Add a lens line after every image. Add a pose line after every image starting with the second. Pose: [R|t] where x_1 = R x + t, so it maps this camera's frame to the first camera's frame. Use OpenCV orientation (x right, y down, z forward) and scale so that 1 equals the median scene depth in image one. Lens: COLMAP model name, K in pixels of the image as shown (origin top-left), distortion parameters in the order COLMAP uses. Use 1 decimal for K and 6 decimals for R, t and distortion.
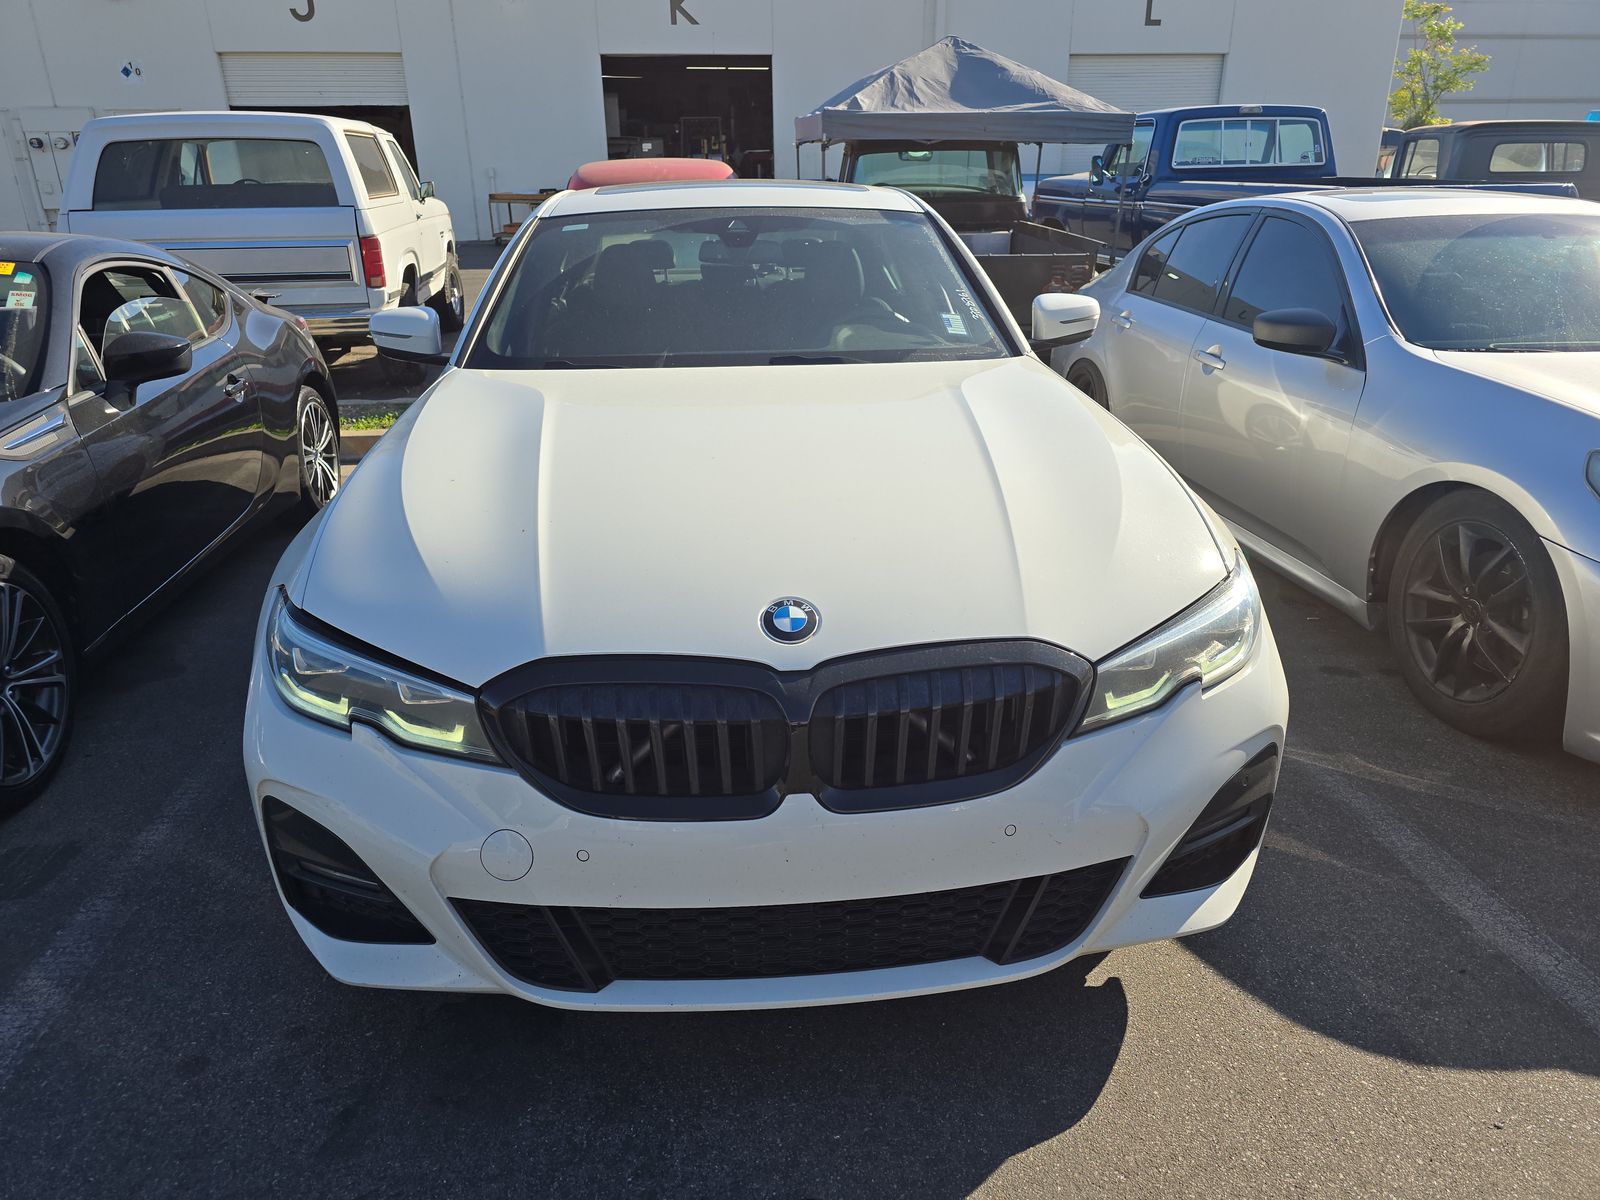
lens RADIAL K [[1060.0, 0, 800.9], [0, 1060.0, 609.2], [0, 0, 1]] dist [0.006318, -0.013144]
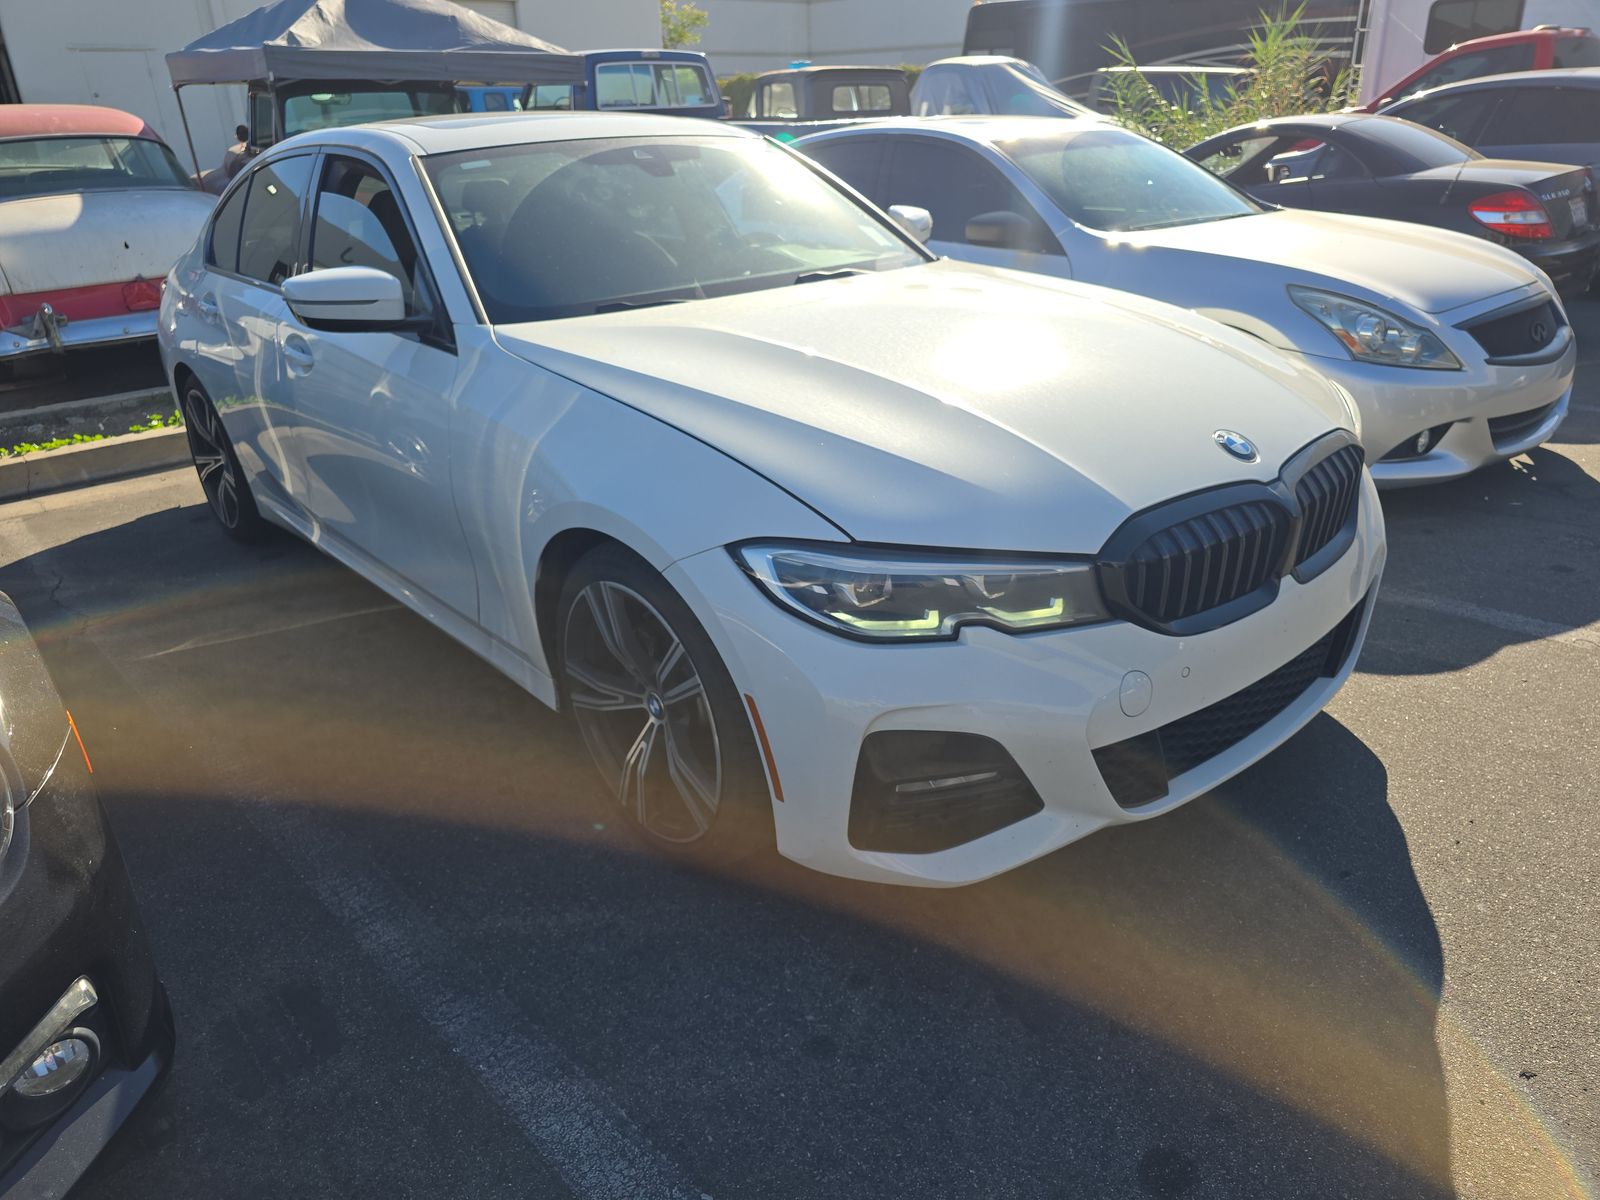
lens RADIAL K [[1060.0, 0, 796.8], [0, 1060.0, 588.2], [0, 0, 1]] dist [0.006318, -0.013144]
pose [[0.811602, -0.246351, 0.529730, -0.195378], [0.233191, 0.967984, 0.092888, -0.011235], [-0.535653, 0.048141, 0.843065, 0.040023]]
